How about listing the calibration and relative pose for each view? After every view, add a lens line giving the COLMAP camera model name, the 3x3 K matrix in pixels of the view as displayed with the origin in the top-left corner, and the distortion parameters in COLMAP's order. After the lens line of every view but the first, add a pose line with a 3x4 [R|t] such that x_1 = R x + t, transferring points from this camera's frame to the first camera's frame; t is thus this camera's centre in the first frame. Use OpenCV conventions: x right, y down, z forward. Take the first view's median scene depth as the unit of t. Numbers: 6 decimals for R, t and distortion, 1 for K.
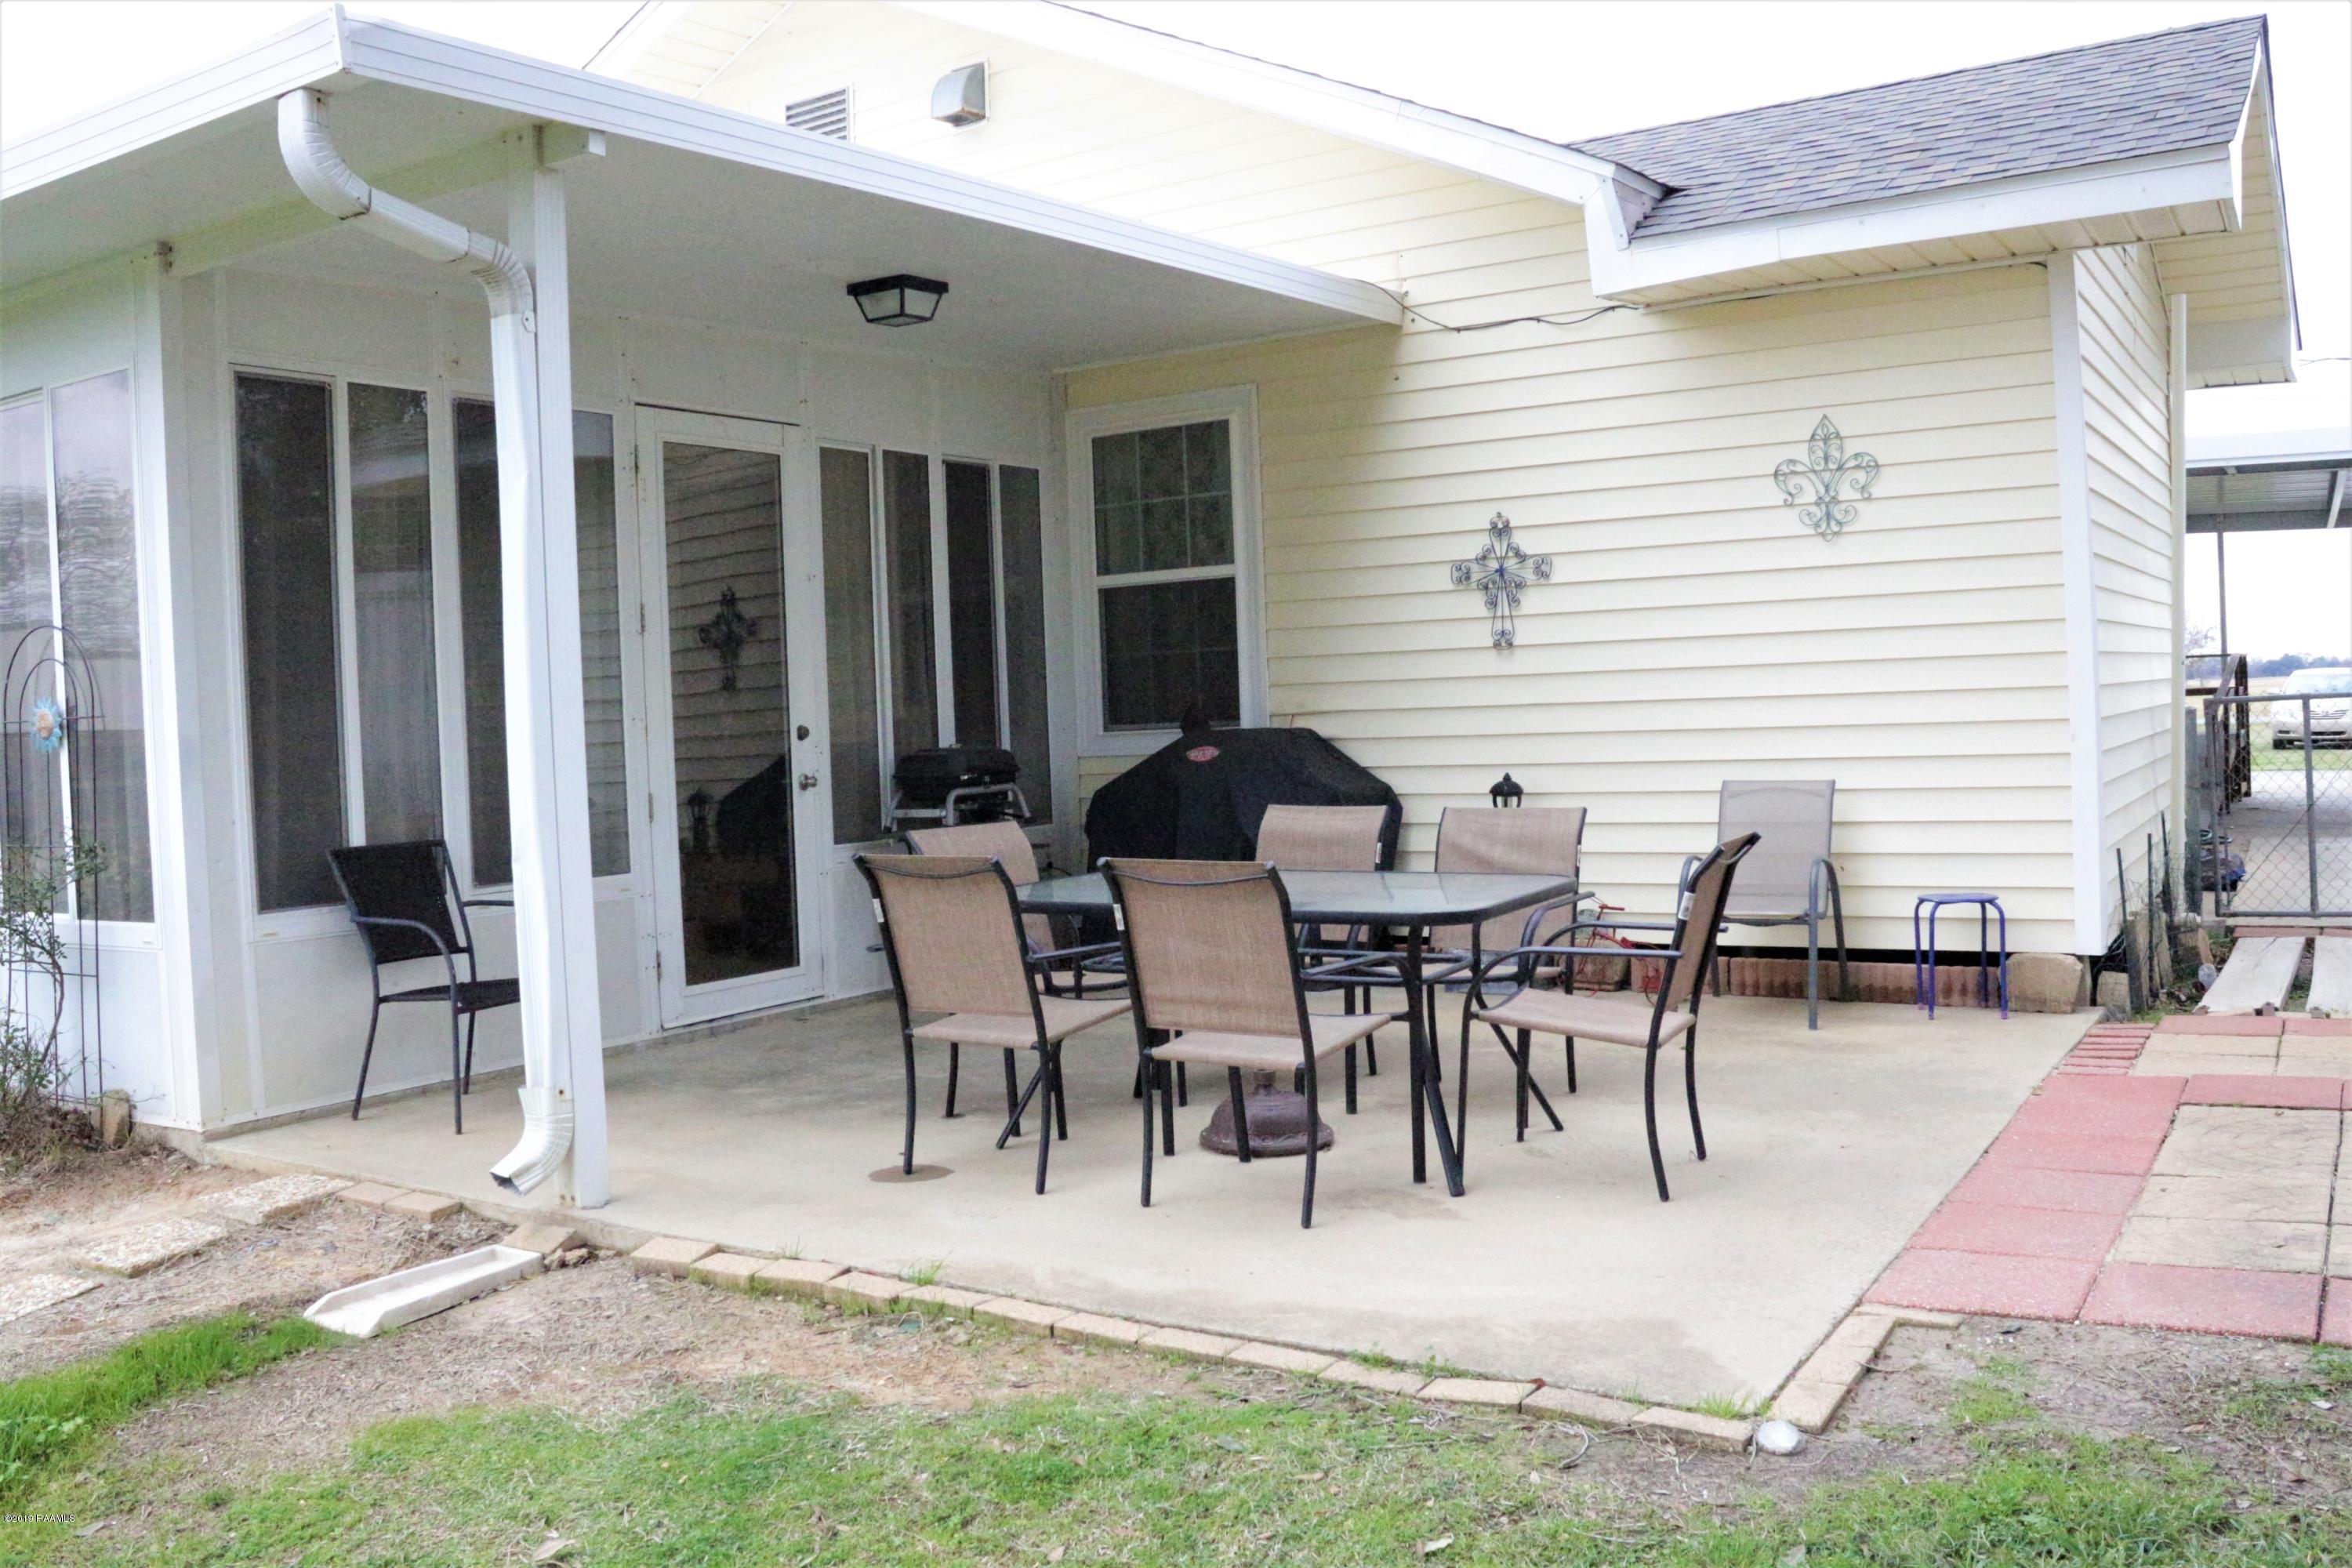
lens RADIAL K [[1964.3, 0, 1188.4], [0, 1964.3, 764.6], [0, 0, 1]] dist [-0.165667, 0.152943]
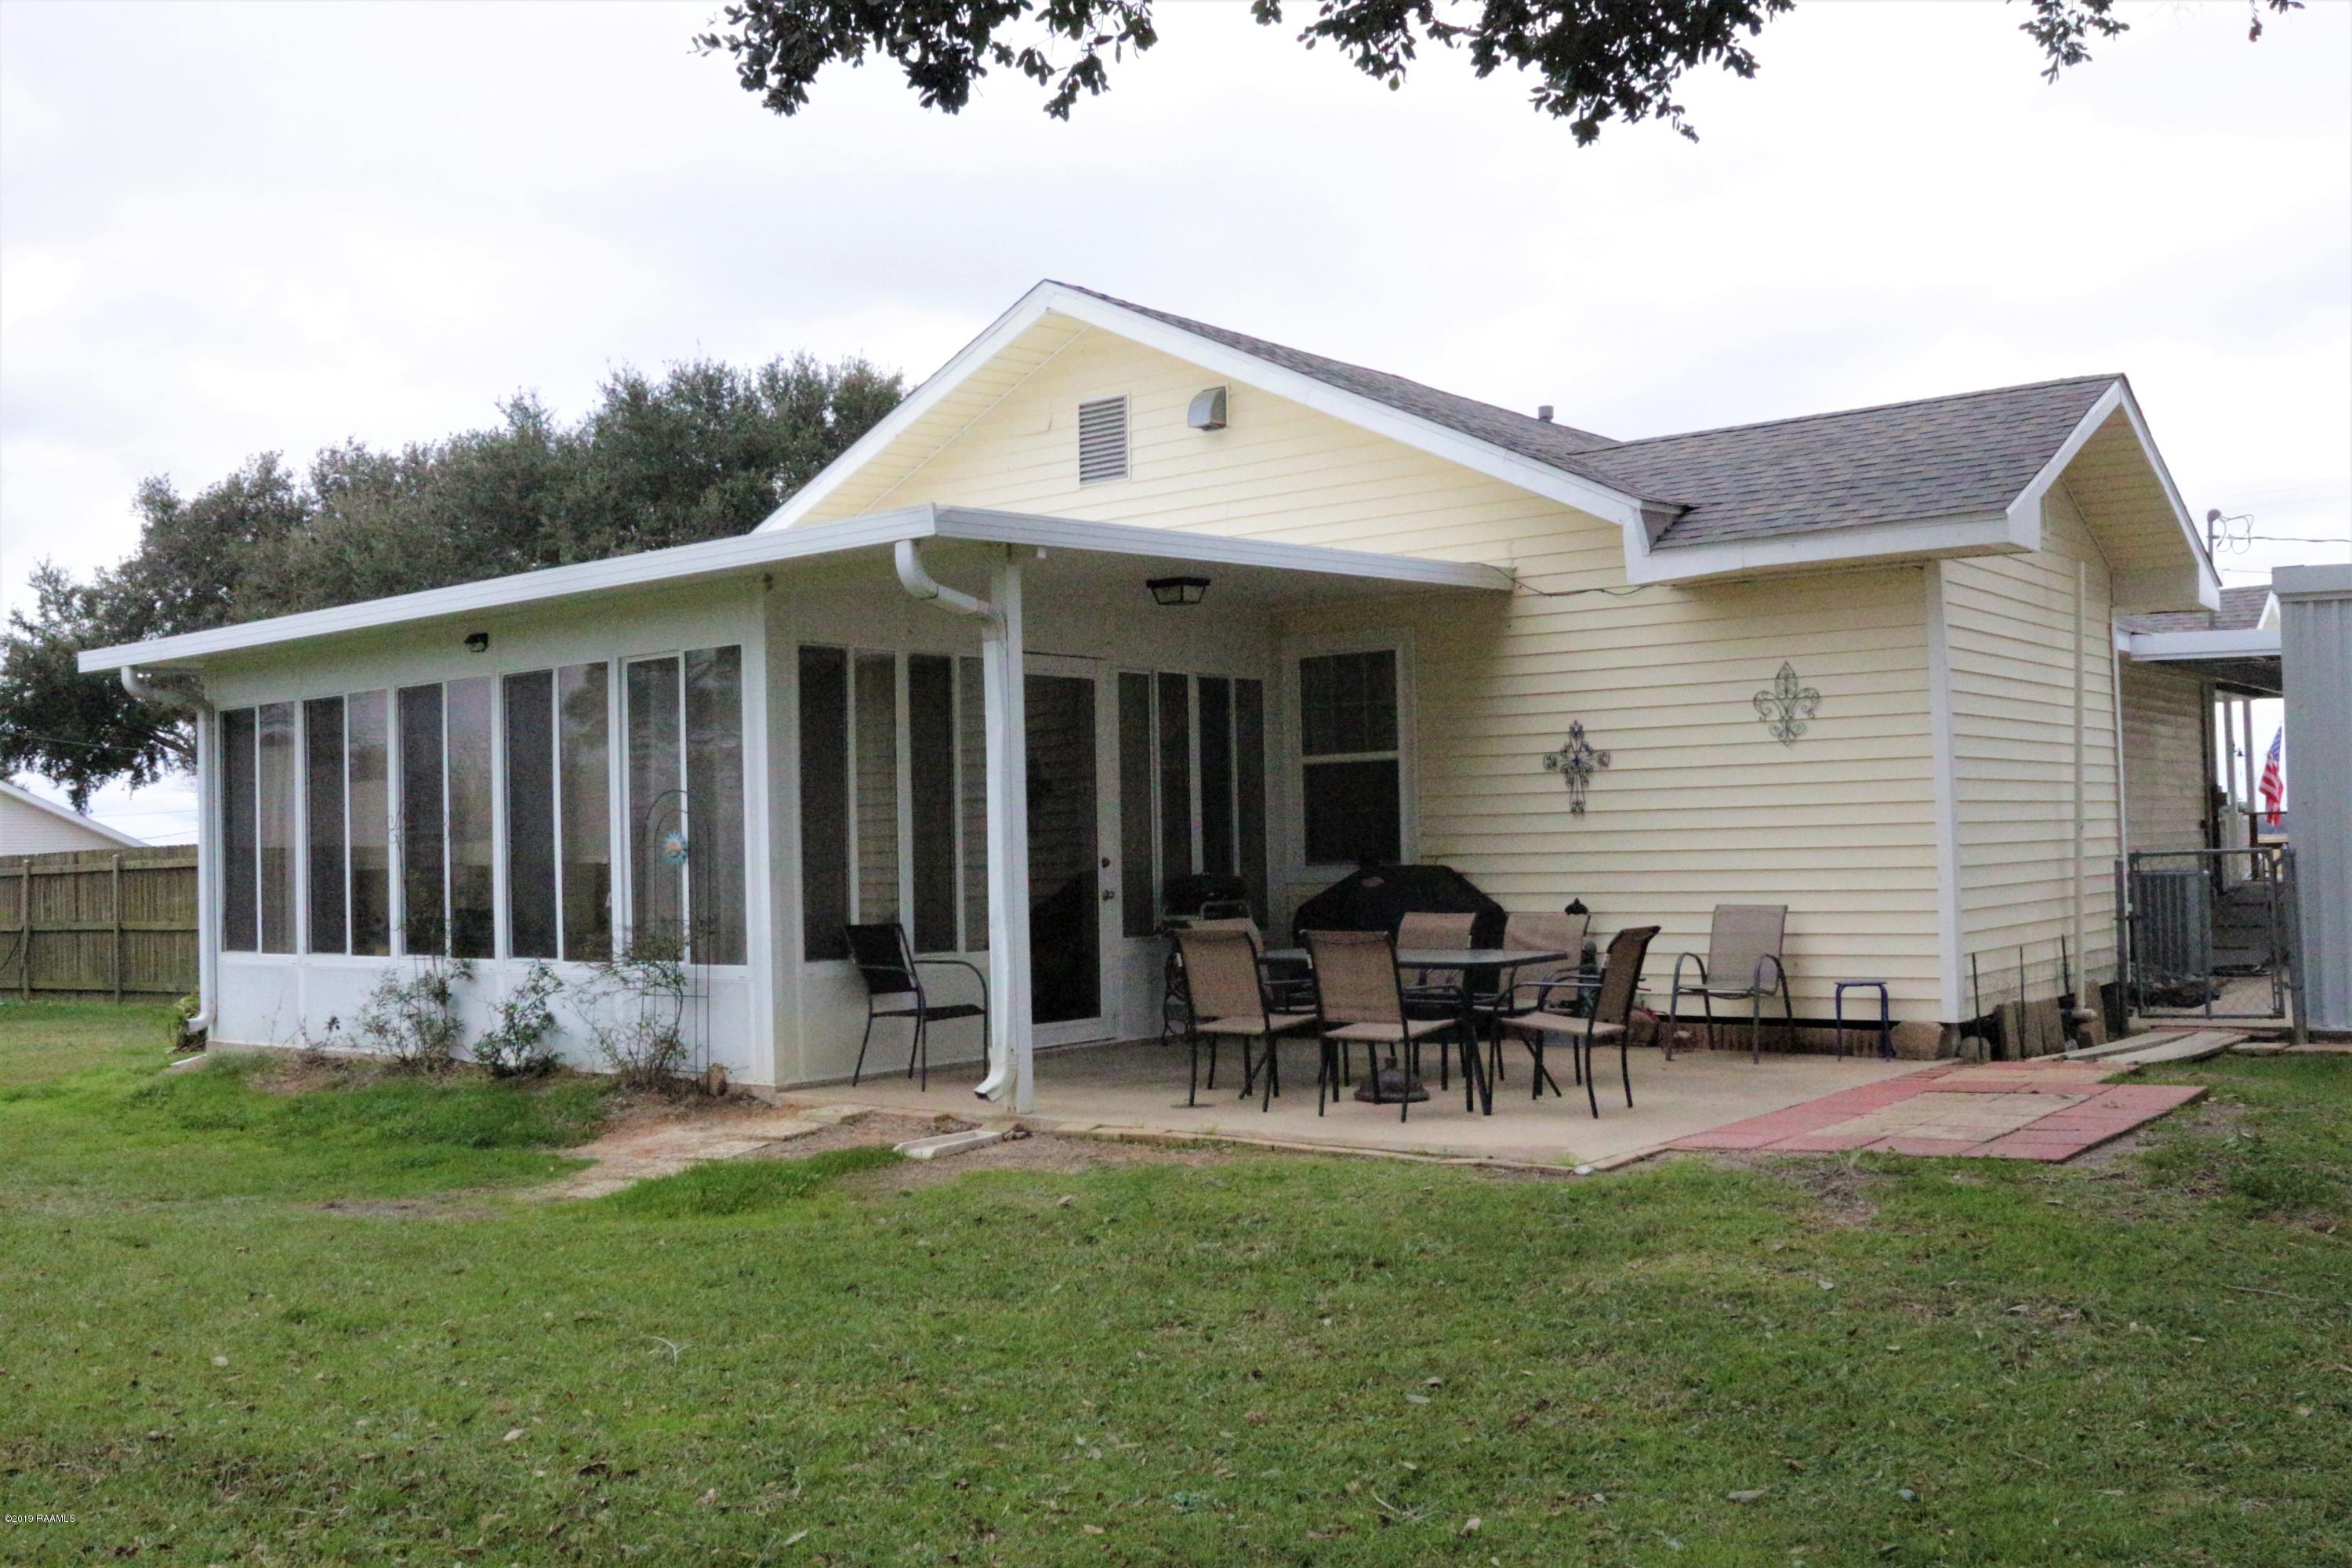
lens RADIAL K [[2190.7, 0, 1172.7], [0, 2190.7, 861.3], [0, 0, 1]] dist [-0.343888, -0.000378]
pose [[0.994299, 0.017232, -0.105222, 0.033806], [-0.019245, 0.999650, -0.018146, 0.013037], [0.104872, 0.020067, 0.994283, -0.712560]]
